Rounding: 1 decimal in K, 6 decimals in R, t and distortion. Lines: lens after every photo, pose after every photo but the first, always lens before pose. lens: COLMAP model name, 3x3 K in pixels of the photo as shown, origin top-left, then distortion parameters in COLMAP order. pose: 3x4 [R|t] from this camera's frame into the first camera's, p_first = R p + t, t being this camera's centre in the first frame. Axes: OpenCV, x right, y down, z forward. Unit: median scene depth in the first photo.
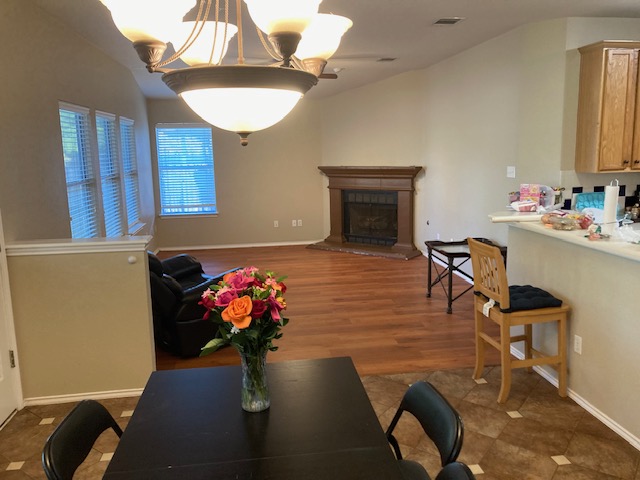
lens RADIAL K [[526.4, 0, 314.8], [0, 526.4, 232.7], [0, 0, 1]] dist [0.015655, 0.004256]
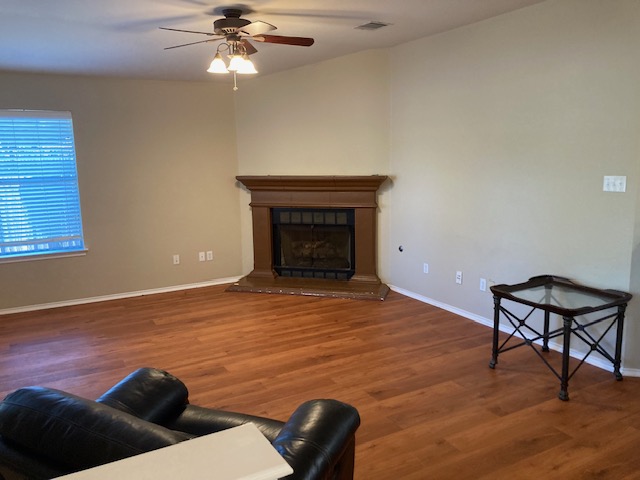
lens RADIAL K [[526.4, 0, 314.8], [0, 526.4, 232.7], [0, 0, 1]] dist [0.015655, 0.004256]
pose [[0.933743, -0.053258, 0.353961, -0.158285], [0.056810, 0.998385, 0.000355, -0.044555], [-0.353408, 0.019777, 0.935260, 0.294932]]
